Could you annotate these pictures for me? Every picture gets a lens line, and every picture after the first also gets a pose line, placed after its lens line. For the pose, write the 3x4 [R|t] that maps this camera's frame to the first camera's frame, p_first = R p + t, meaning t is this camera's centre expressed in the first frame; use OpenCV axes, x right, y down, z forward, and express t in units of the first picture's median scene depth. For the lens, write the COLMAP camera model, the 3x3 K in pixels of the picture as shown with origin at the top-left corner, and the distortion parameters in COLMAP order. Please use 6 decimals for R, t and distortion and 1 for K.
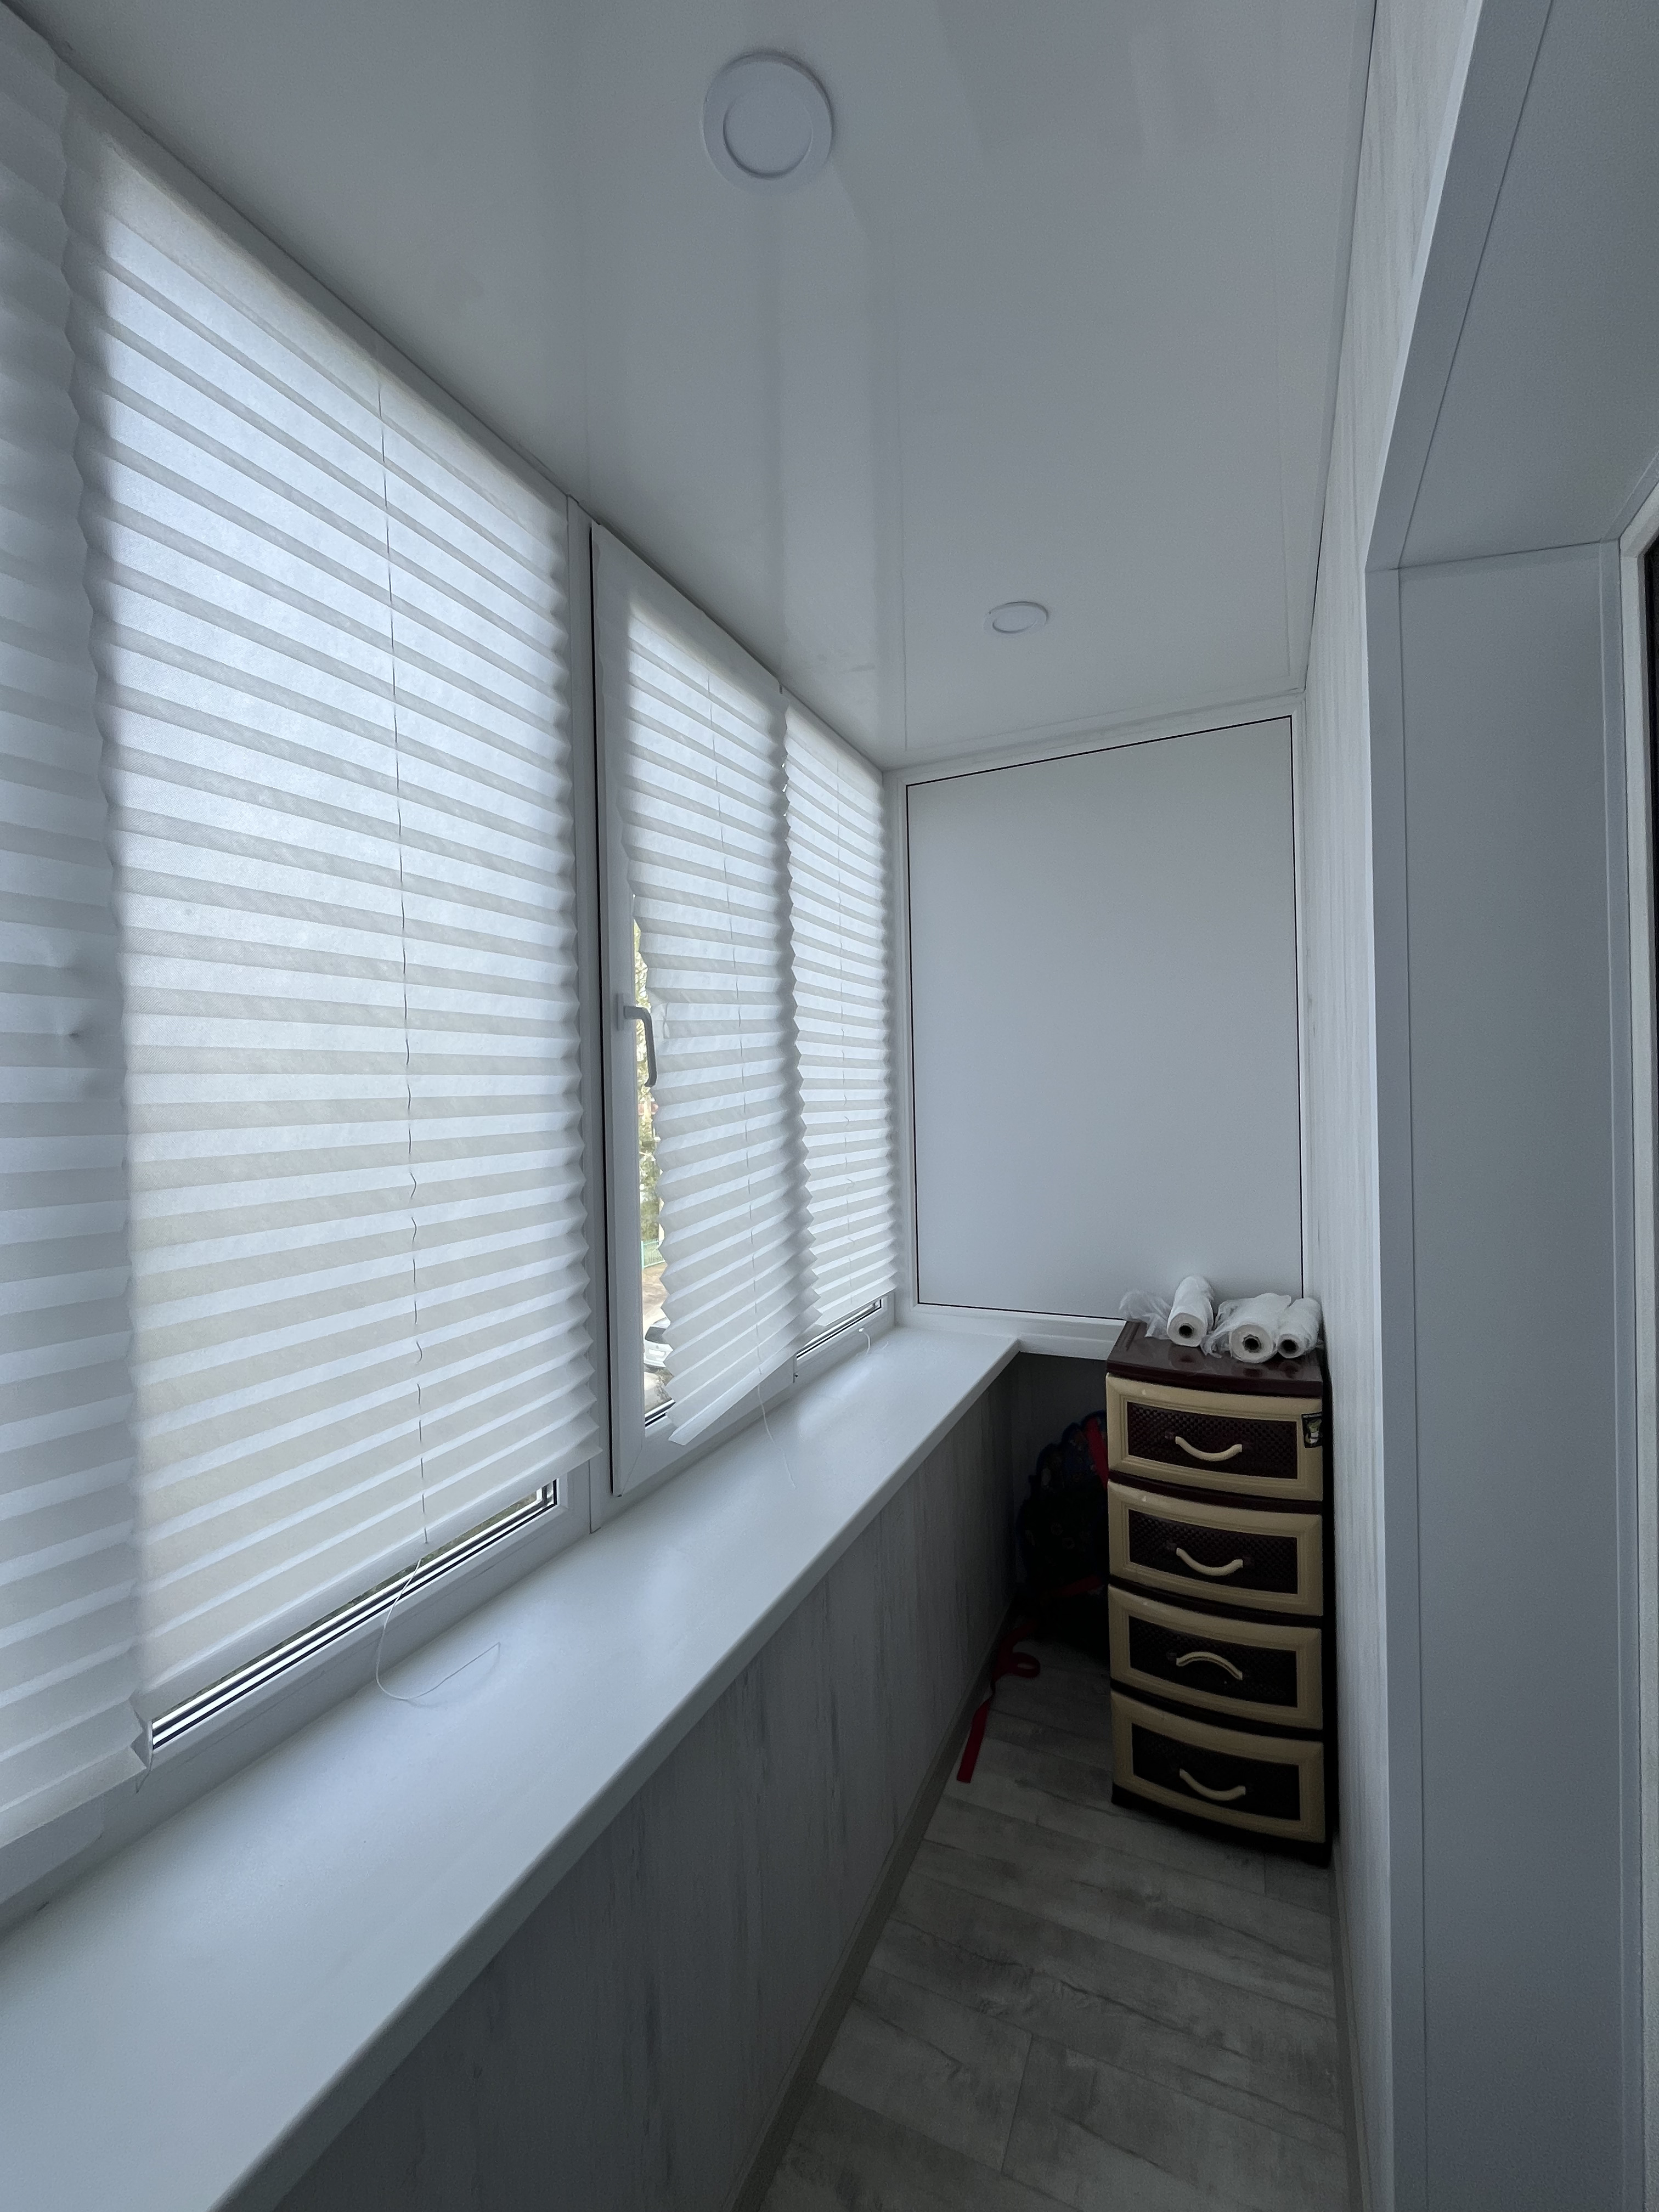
lens RADIAL K [[917.5, 0, 845.3], [0, 917.5, 1122.5], [0, 0, 1]] dist [0.006025, -0.001693]
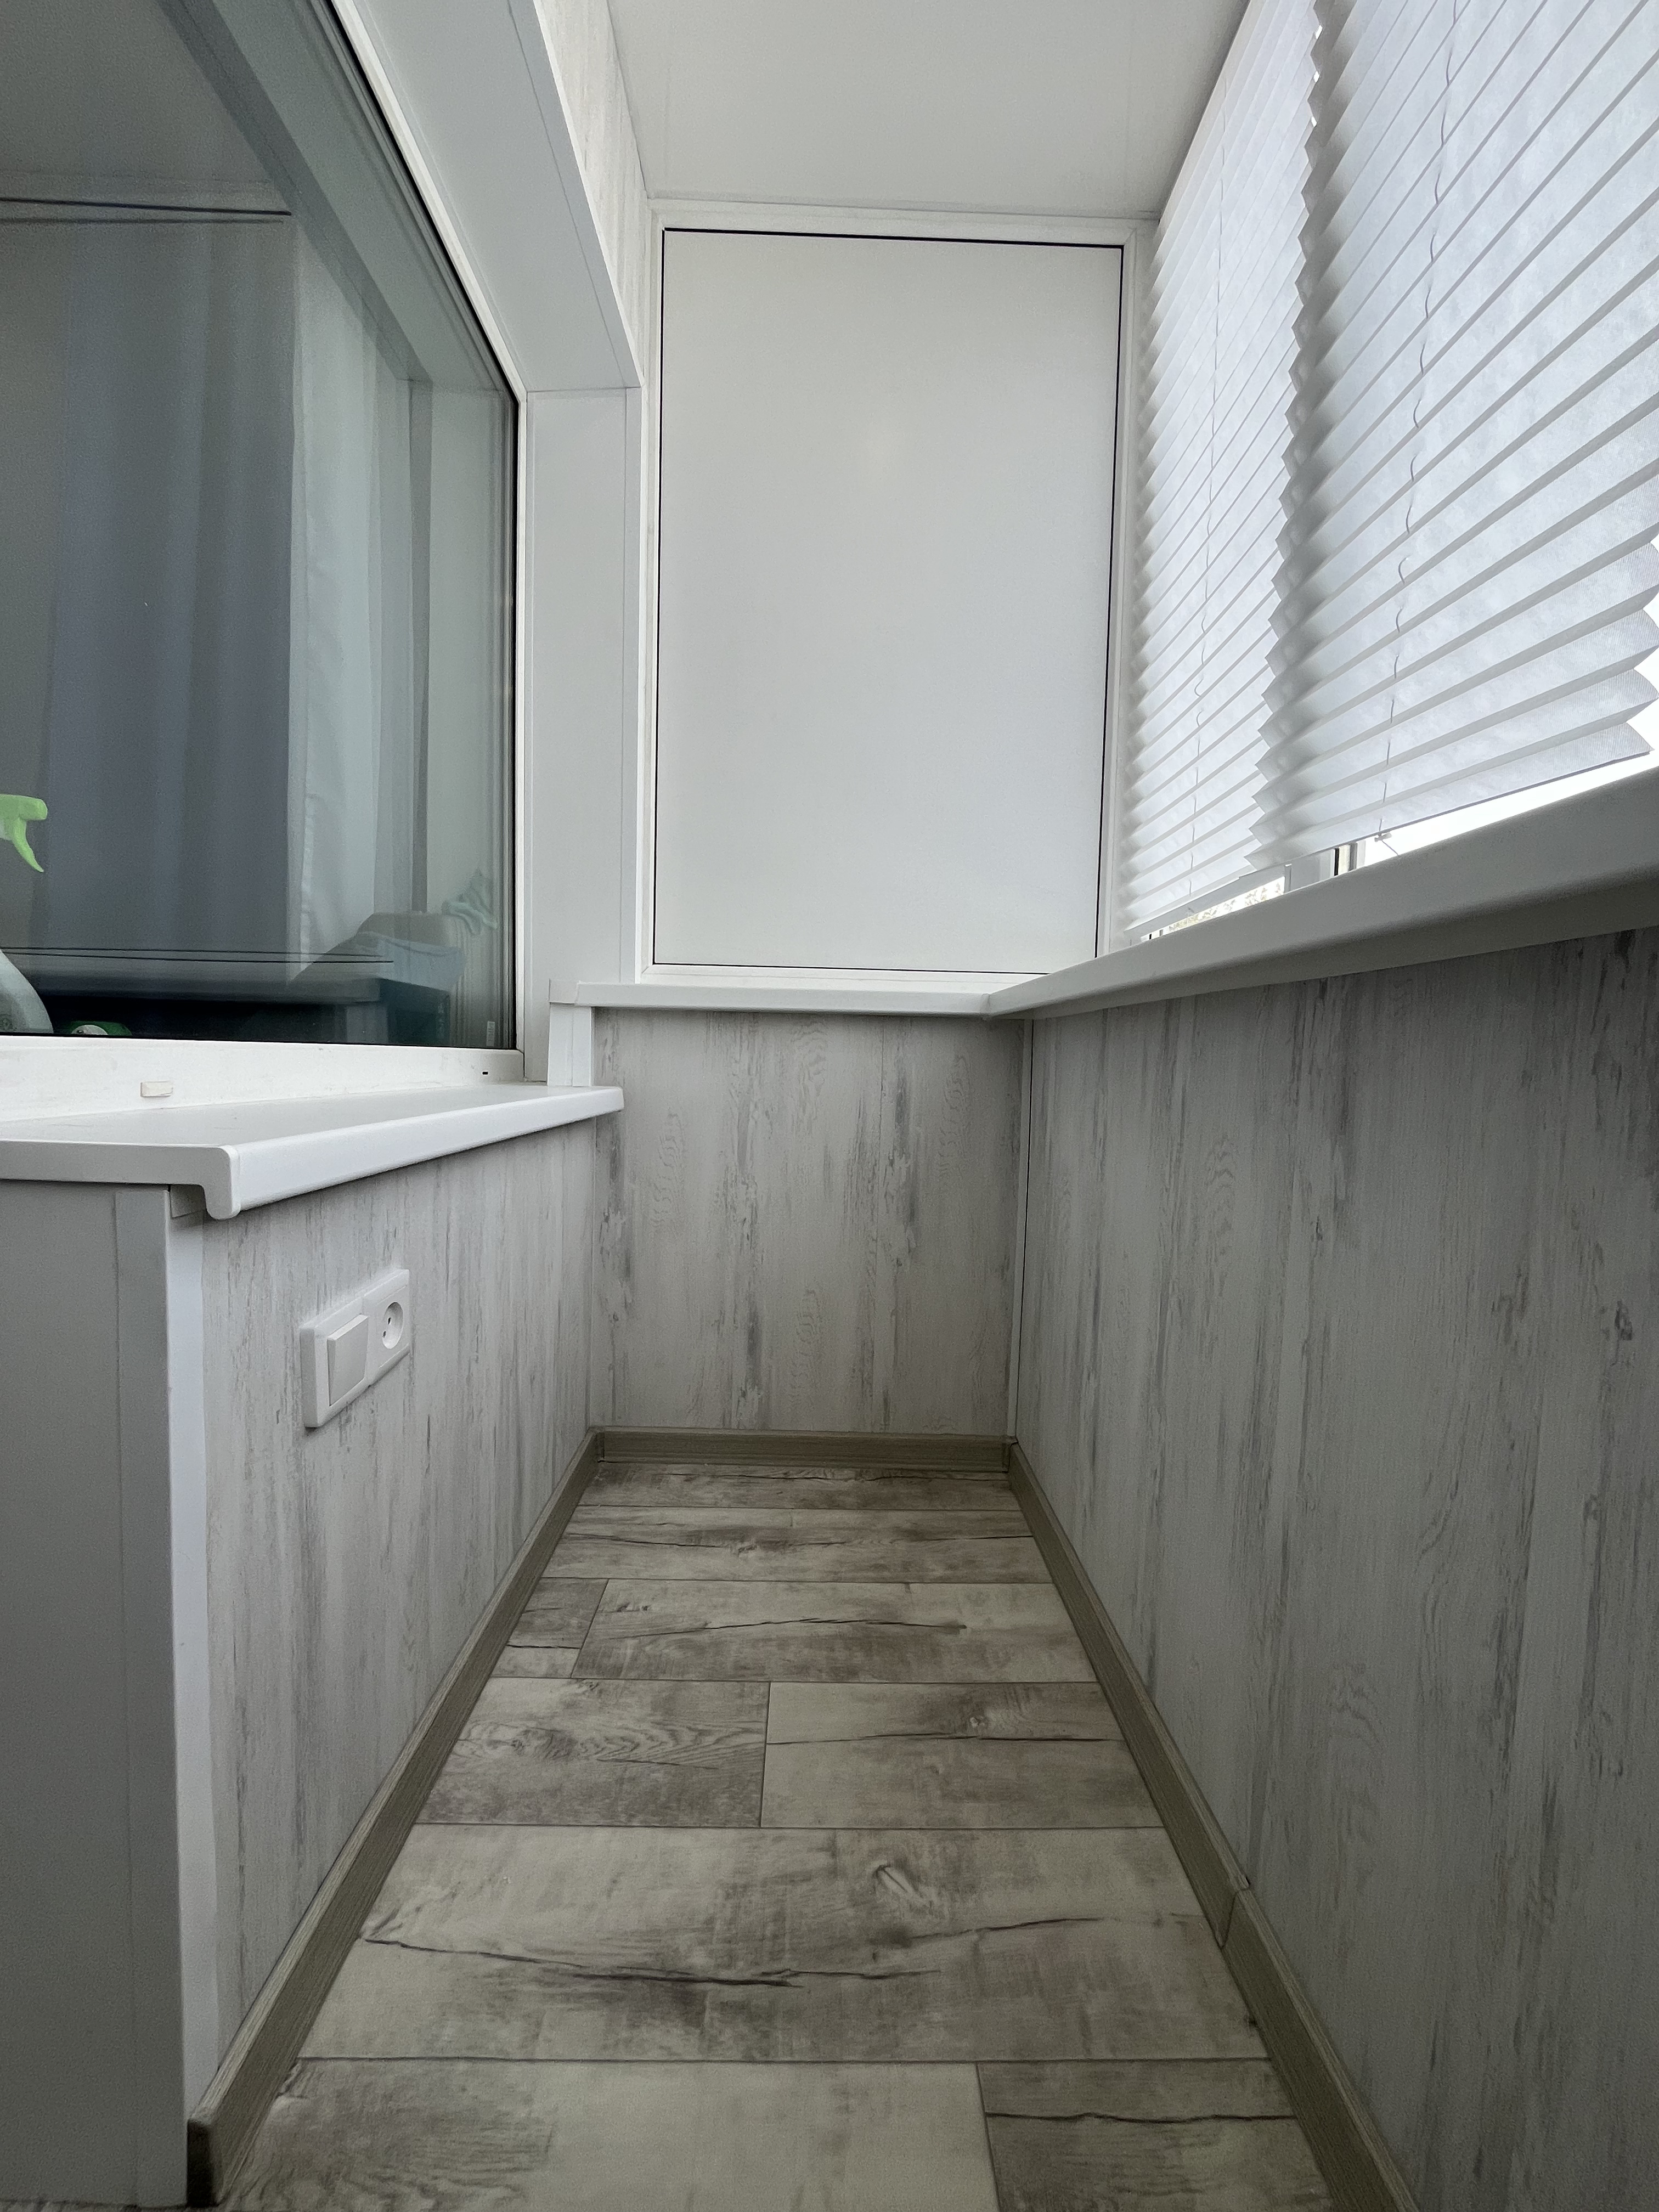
lens RADIAL K [[917.5, 0, 832.8], [0, 917.5, 1103.7], [0, 0, 1]] dist [0.006025, -0.001693]
pose [[-0.906051, 0.033371, -0.421850, 0.618143], [-0.013725, 0.994044, 0.108114, 0.371281], [0.422945, 0.103746, -0.900197, 1.788105]]
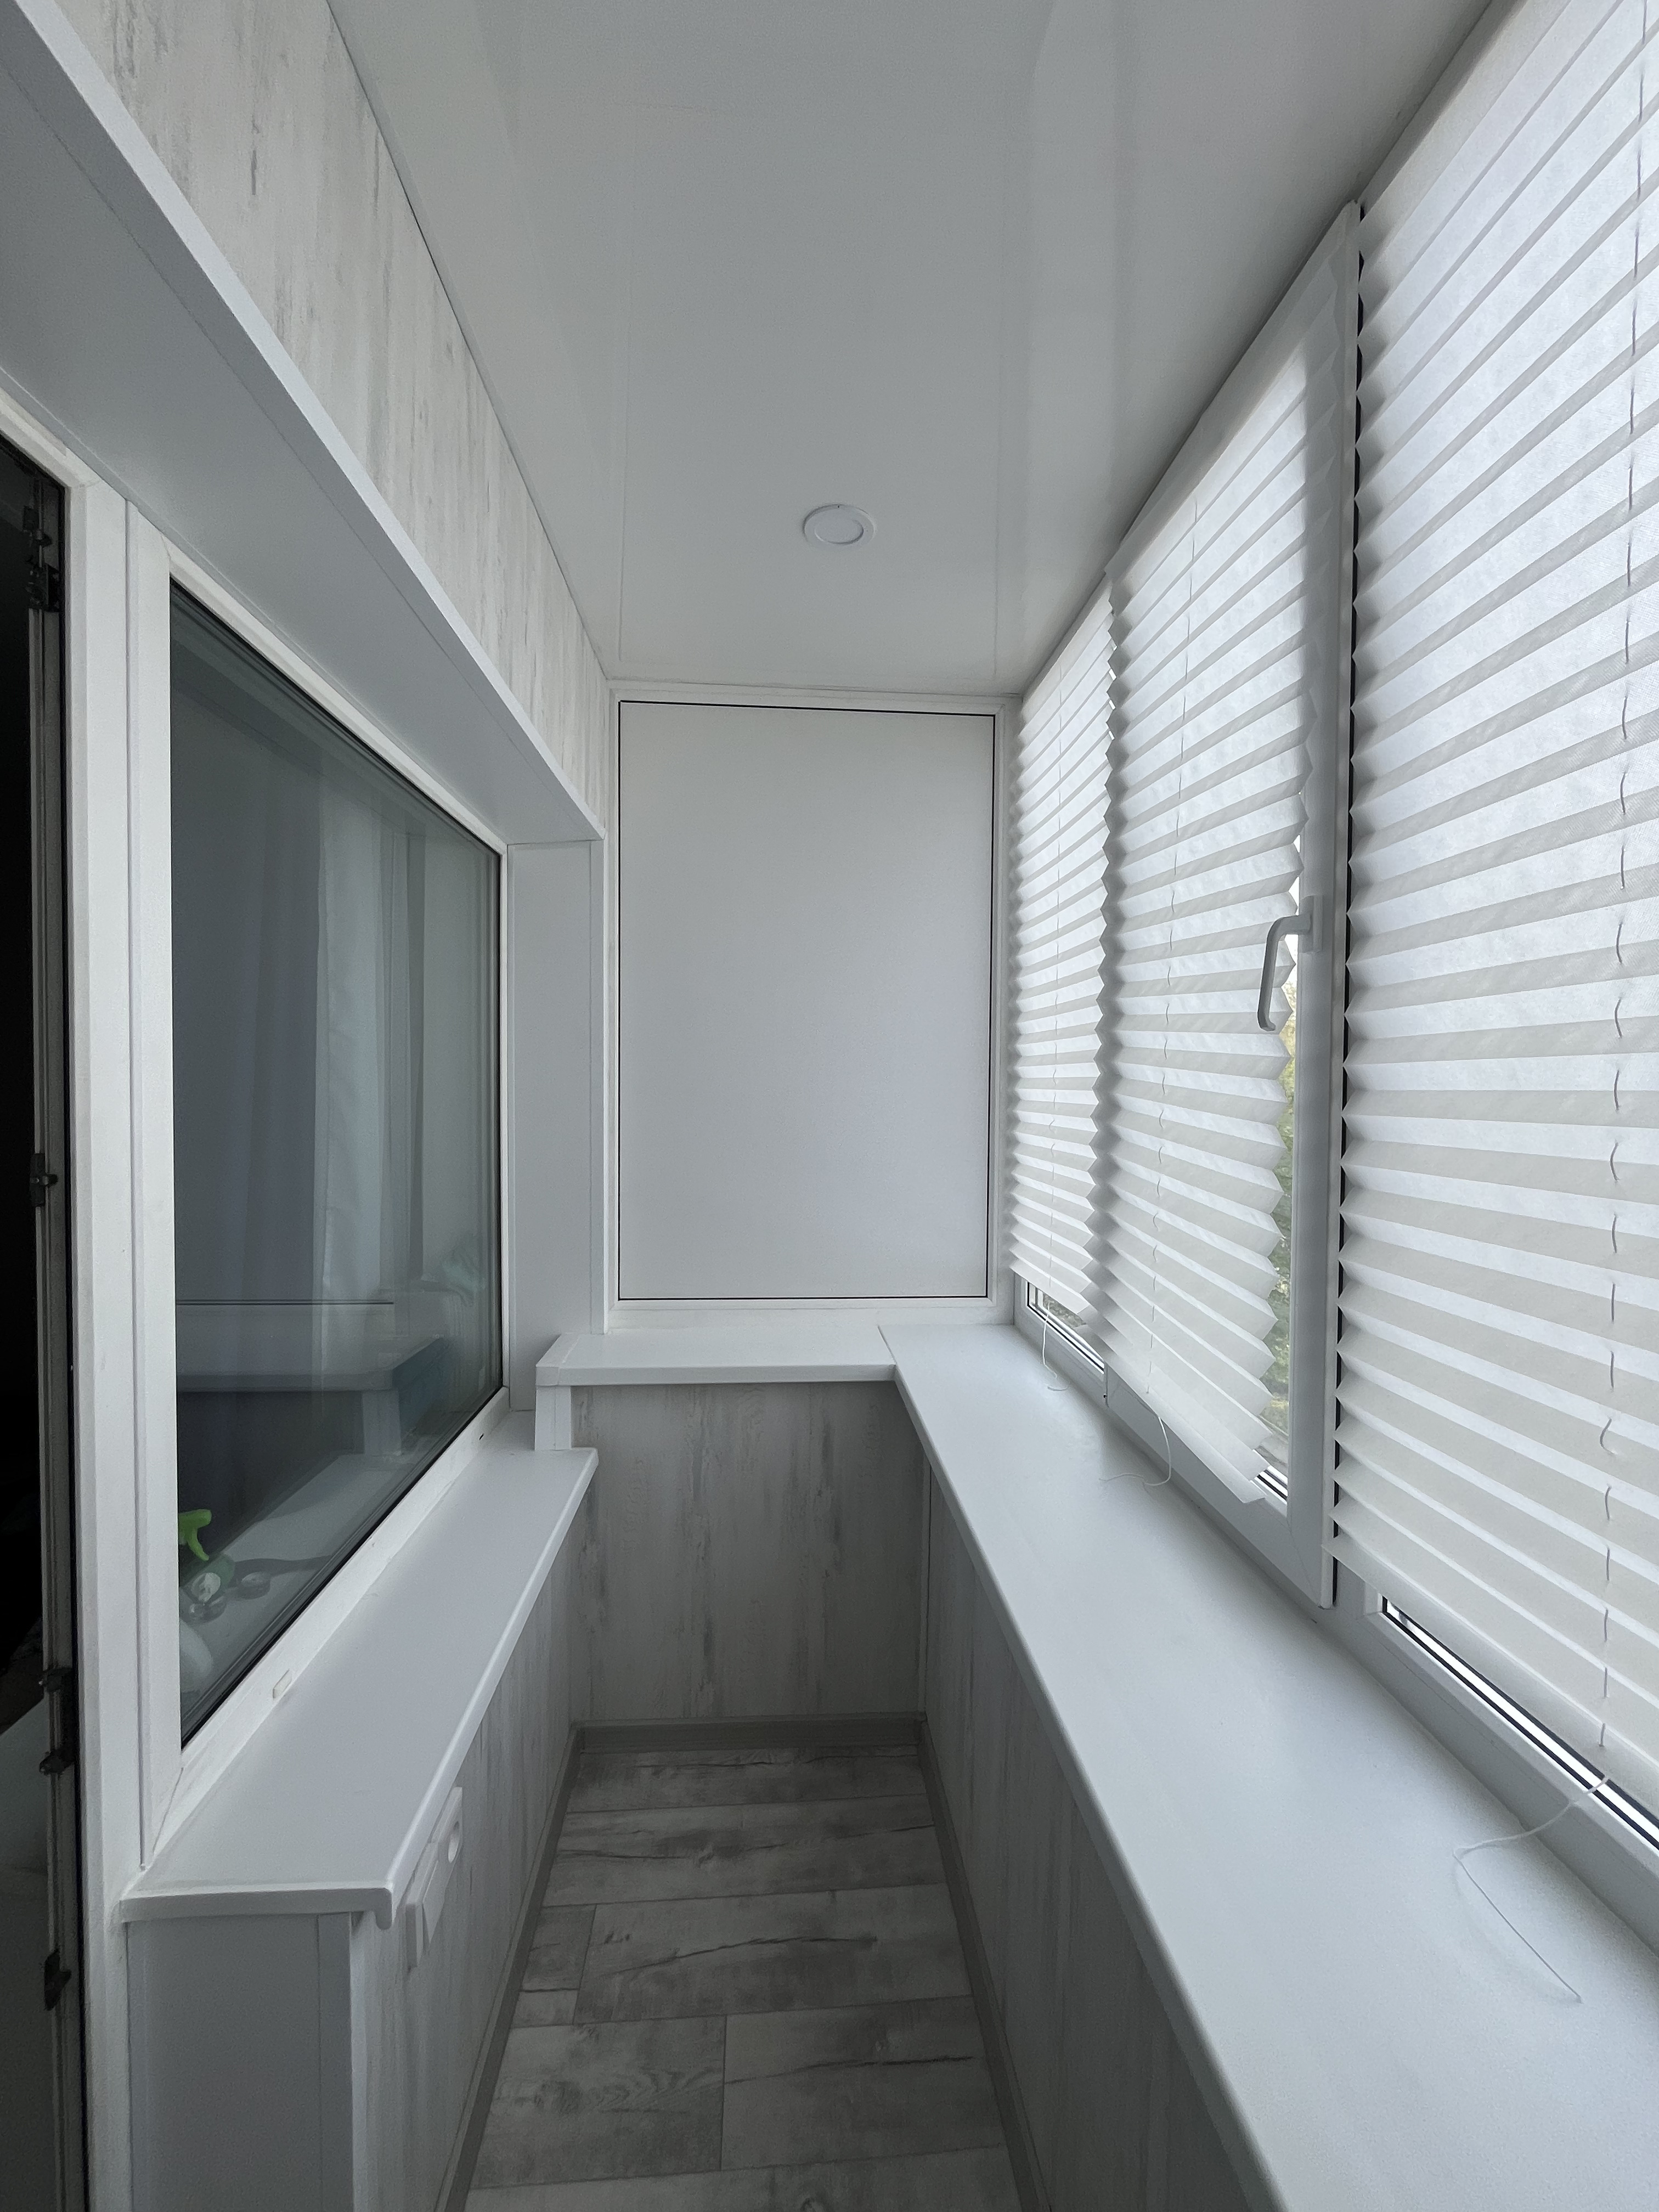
lens RADIAL K [[917.5, 0, 831.6], [0, 917.5, 1107.1], [0, 0, 1]] dist [0.006025, -0.001693]
pose [[-0.880493, 0.040471, -0.472329, 0.685178], [-0.002213, 0.995987, 0.089466, -0.085713], [0.474054, 0.079819, -0.876870, 1.964618]]
